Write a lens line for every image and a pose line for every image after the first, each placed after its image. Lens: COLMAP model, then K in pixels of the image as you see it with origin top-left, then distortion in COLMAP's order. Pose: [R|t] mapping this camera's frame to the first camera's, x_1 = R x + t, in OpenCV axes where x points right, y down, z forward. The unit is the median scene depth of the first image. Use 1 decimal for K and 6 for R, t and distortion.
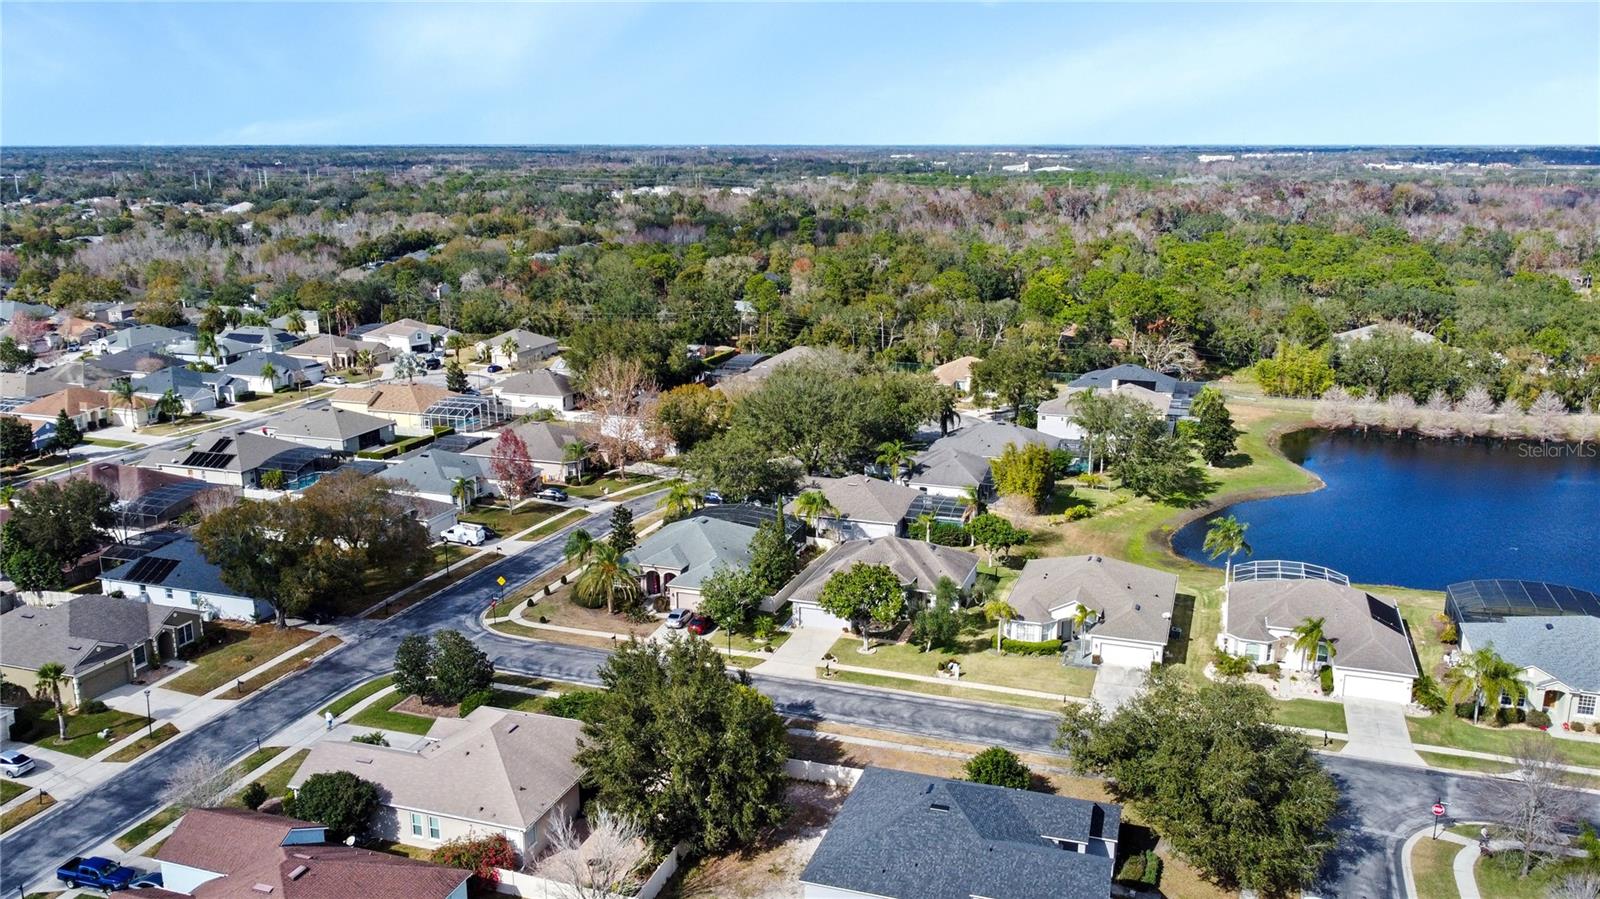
lens RADIAL K [[1203.9, 0, 799.2], [0, 1203.9, 474.4], [0, 0, 1]] dist [-0.002557, -0.003010]
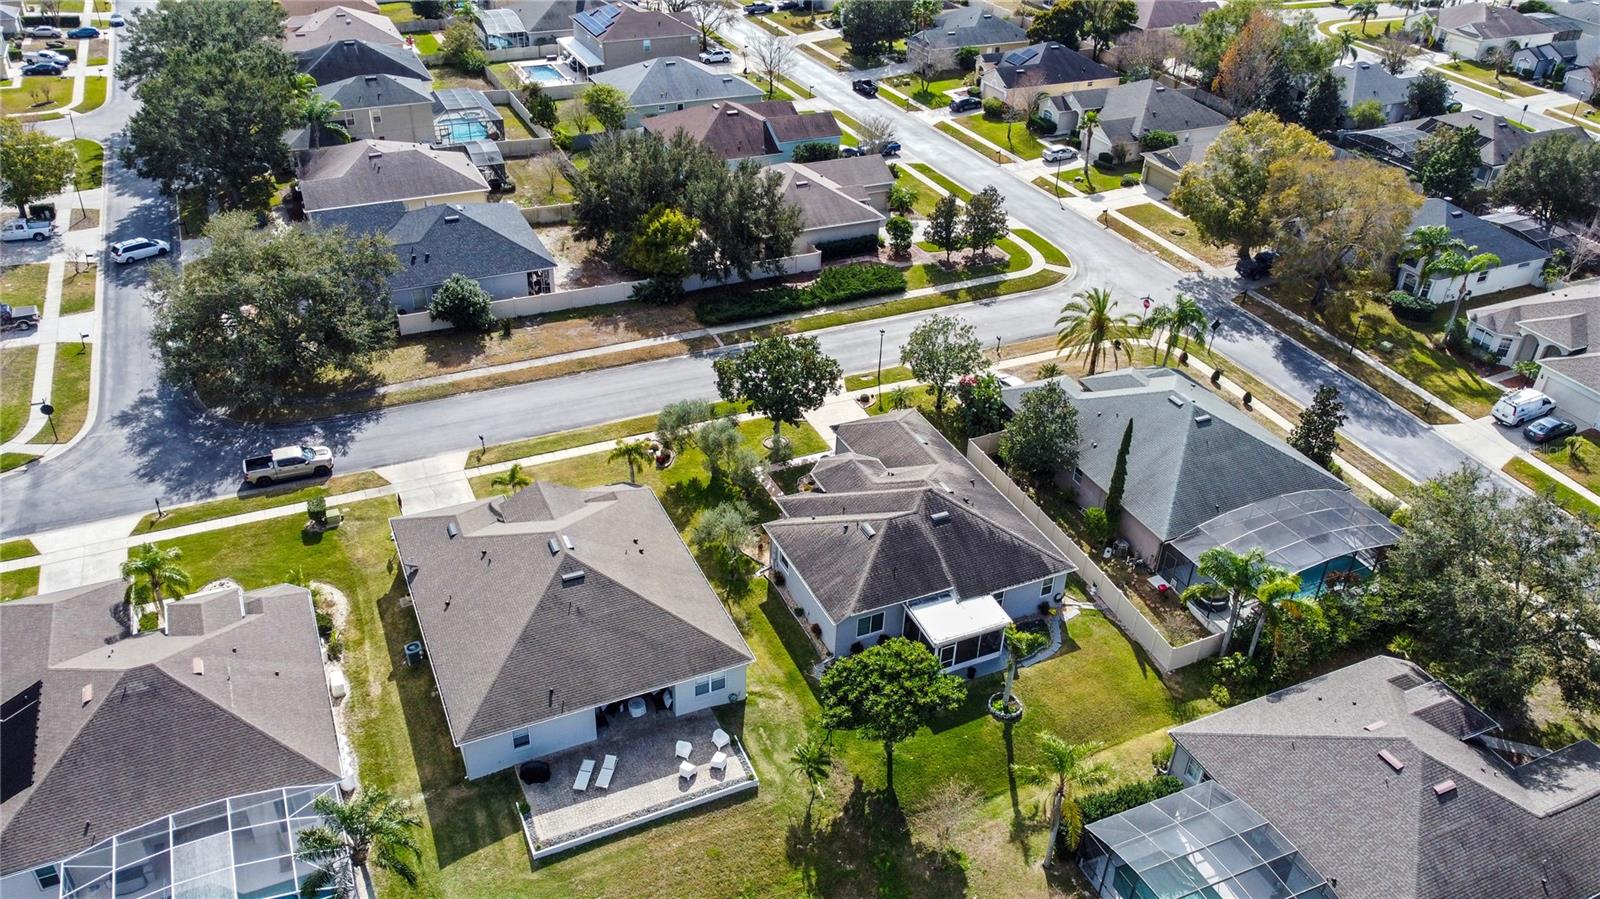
lens RADIAL K [[1203.9, 0, 798.7], [0, 1203.9, 448.6], [0, 0, 1]] dist [-0.002557, -0.003010]
pose [[-0.722793, 0.348227, -0.596916, 0.446473], [-0.211016, 0.711297, 0.670469, -0.323626], [0.658060, 0.610569, -0.440639, 1.207376]]
